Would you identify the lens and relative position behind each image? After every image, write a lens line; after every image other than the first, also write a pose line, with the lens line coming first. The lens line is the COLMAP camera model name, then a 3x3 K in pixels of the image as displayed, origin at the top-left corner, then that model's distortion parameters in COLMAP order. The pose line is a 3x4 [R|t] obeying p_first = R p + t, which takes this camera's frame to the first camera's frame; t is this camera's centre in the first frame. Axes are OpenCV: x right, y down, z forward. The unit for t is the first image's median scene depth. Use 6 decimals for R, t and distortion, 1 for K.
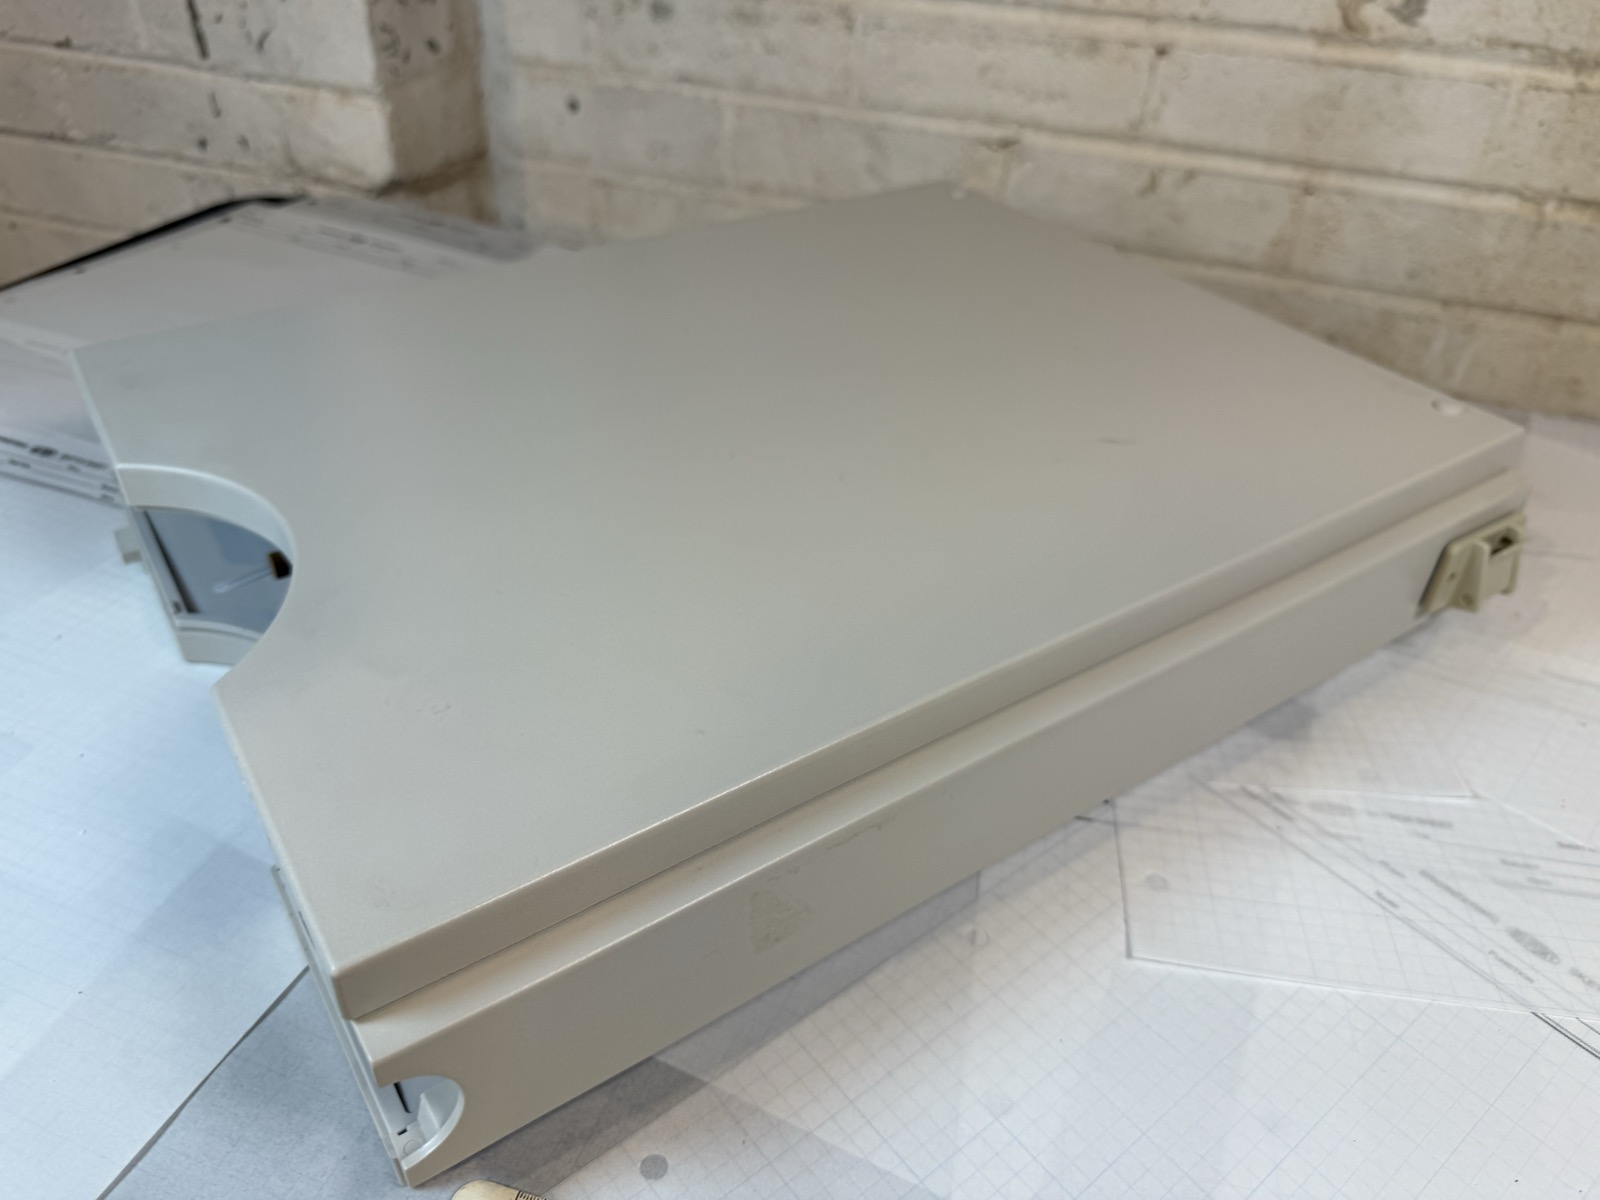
lens RADIAL K [[1160.8, 0, 800.0], [0, 1160.8, 600.0], [0, 0, 1]] dist [0.001533, -0.002680]
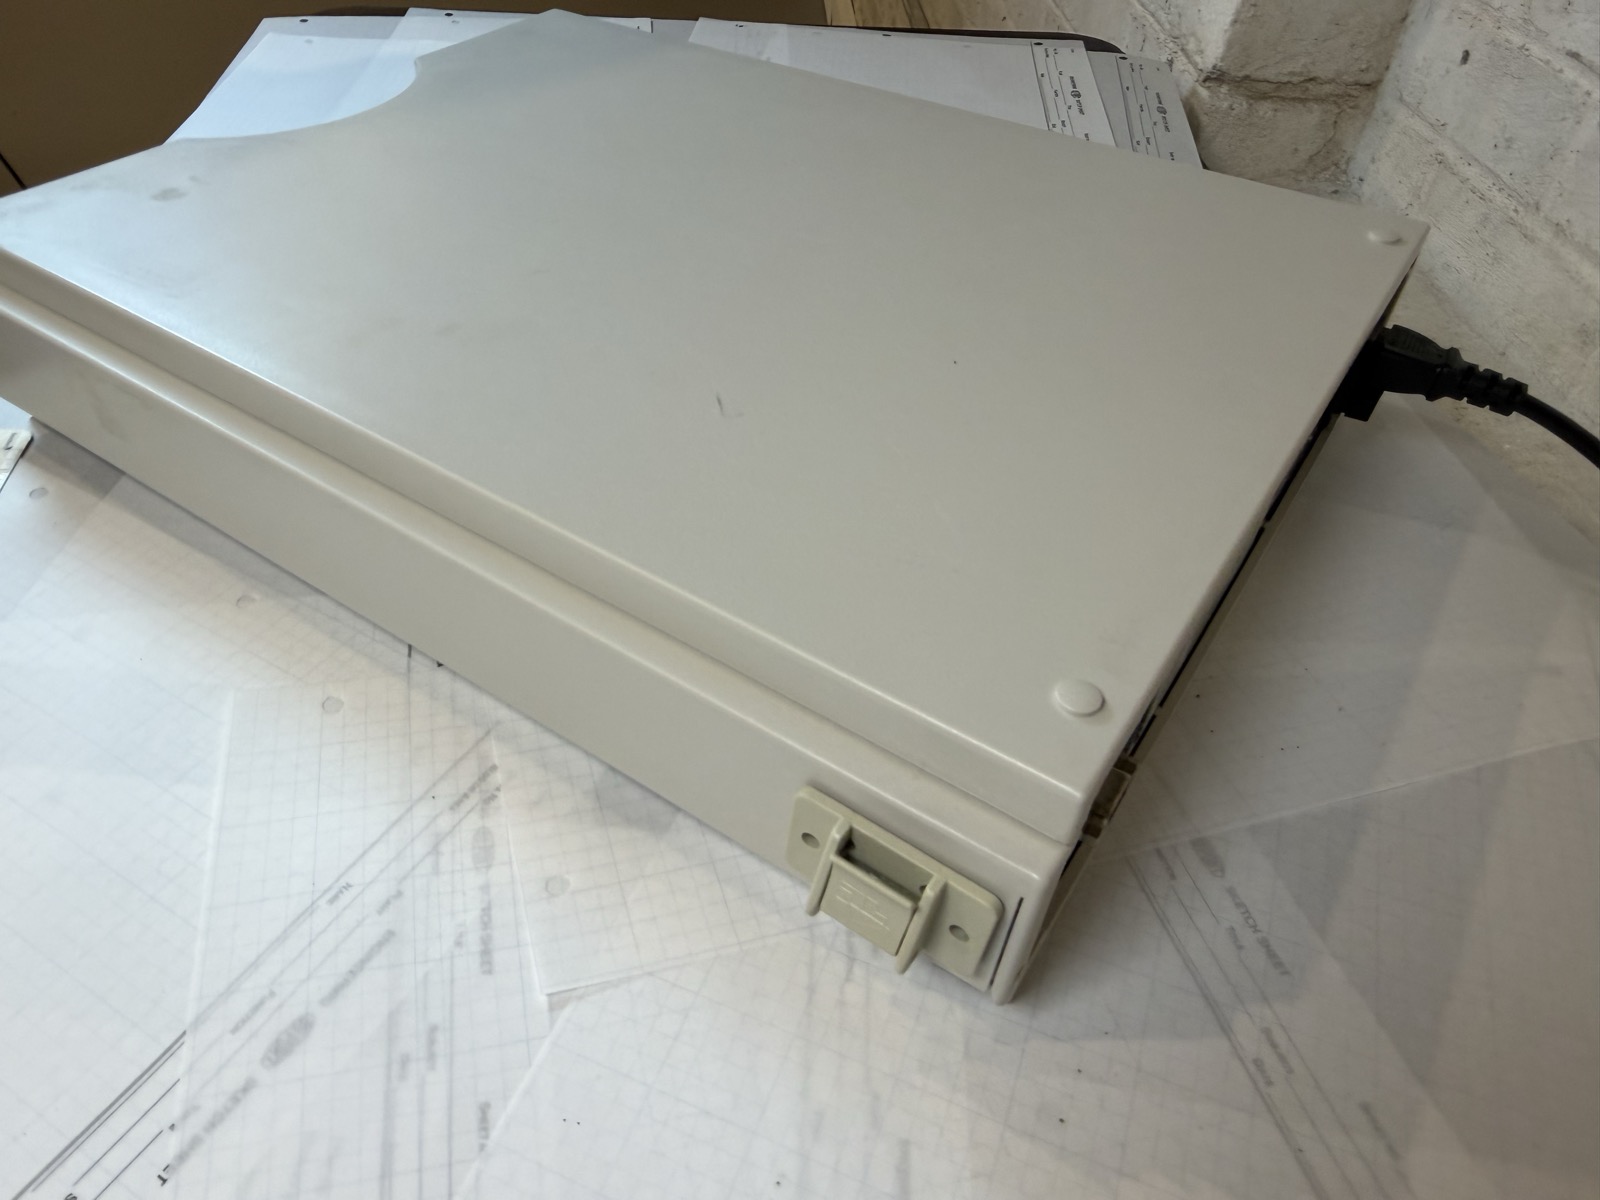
lens RADIAL K [[1082.3, 0, 717.2], [0, 1082.3, 600.9], [0, 0, 1]] dist [0.005489, -0.004412]
pose [[0.344586, 0.617694, -0.706905, 1.013672], [-0.554593, 0.741517, 0.377597, -0.362338], [0.757421, 0.261930, 0.598085, 0.646798]]
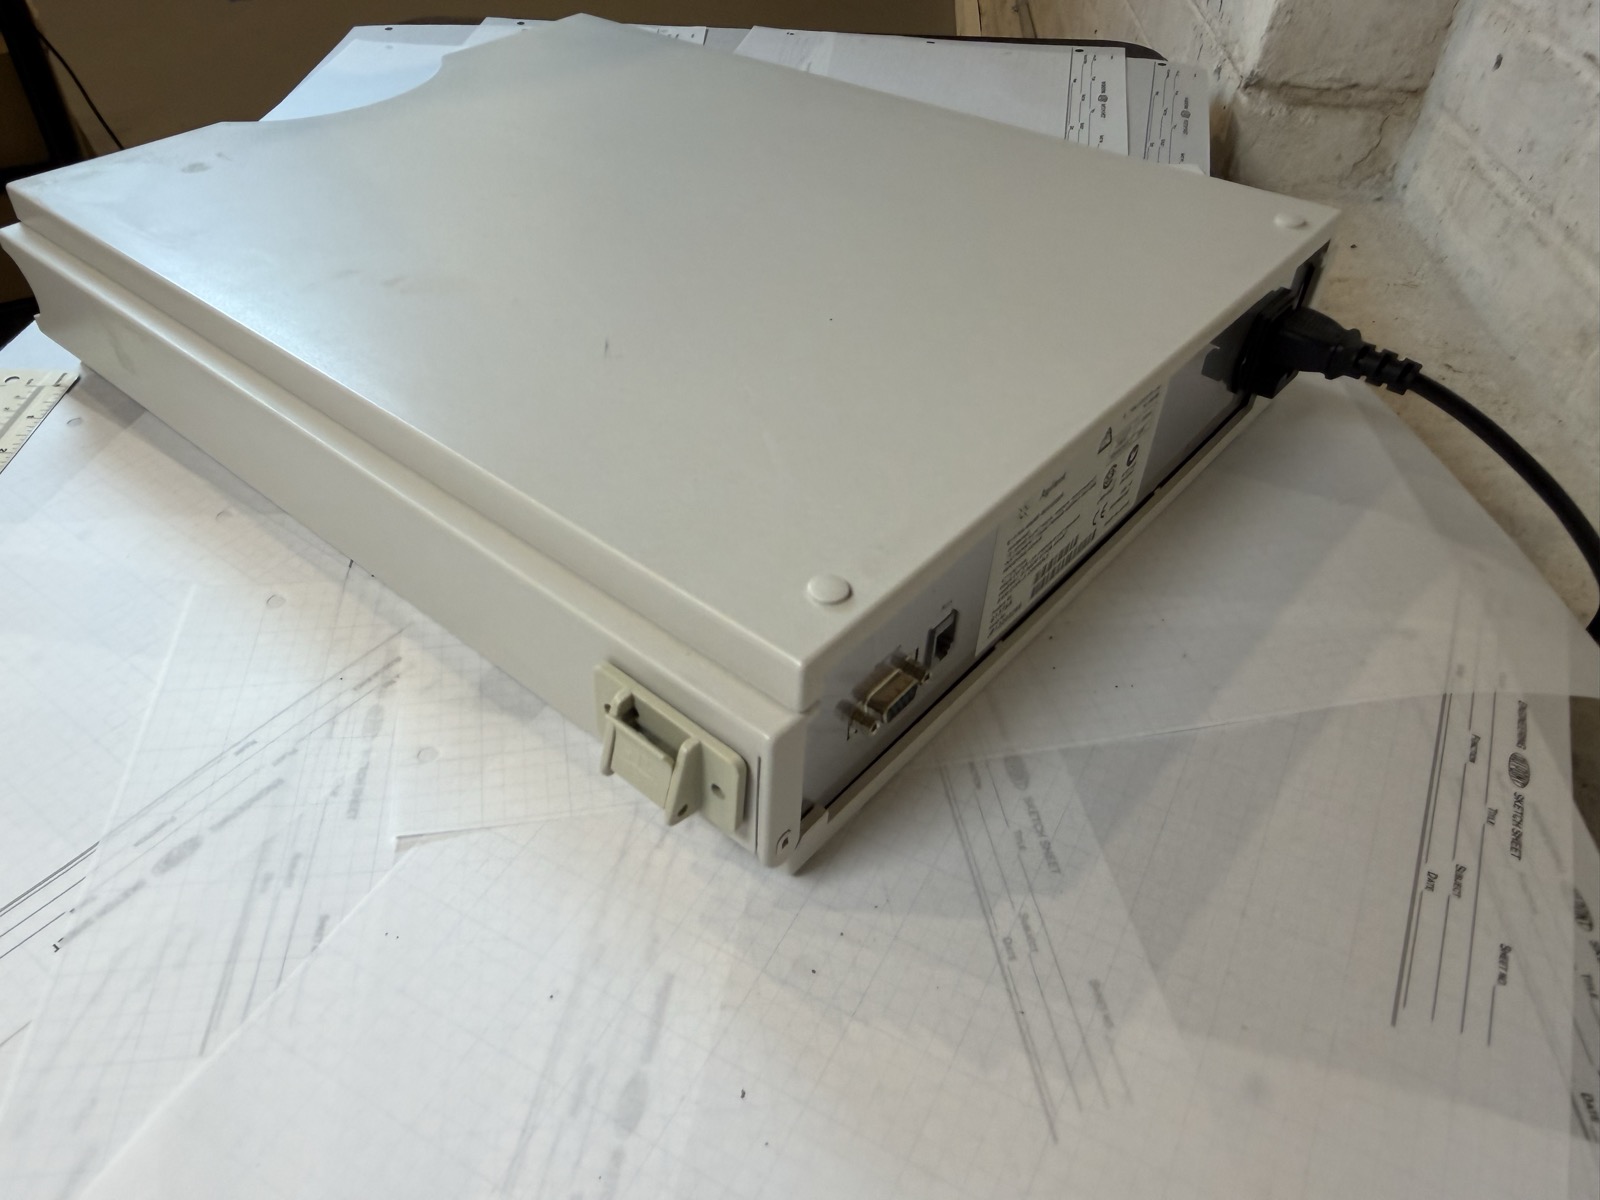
lens RADIAL K [[1085.8, 0, 732.9], [0, 1085.8, 598.3], [0, 0, 1]] dist [-0.006064, 0.008253]
pose [[0.241526, 0.621104, -0.745584, 1.206070], [-0.553347, 0.719324, 0.419976, -0.465734], [0.797165, 0.311132, 0.517422, 0.779706]]
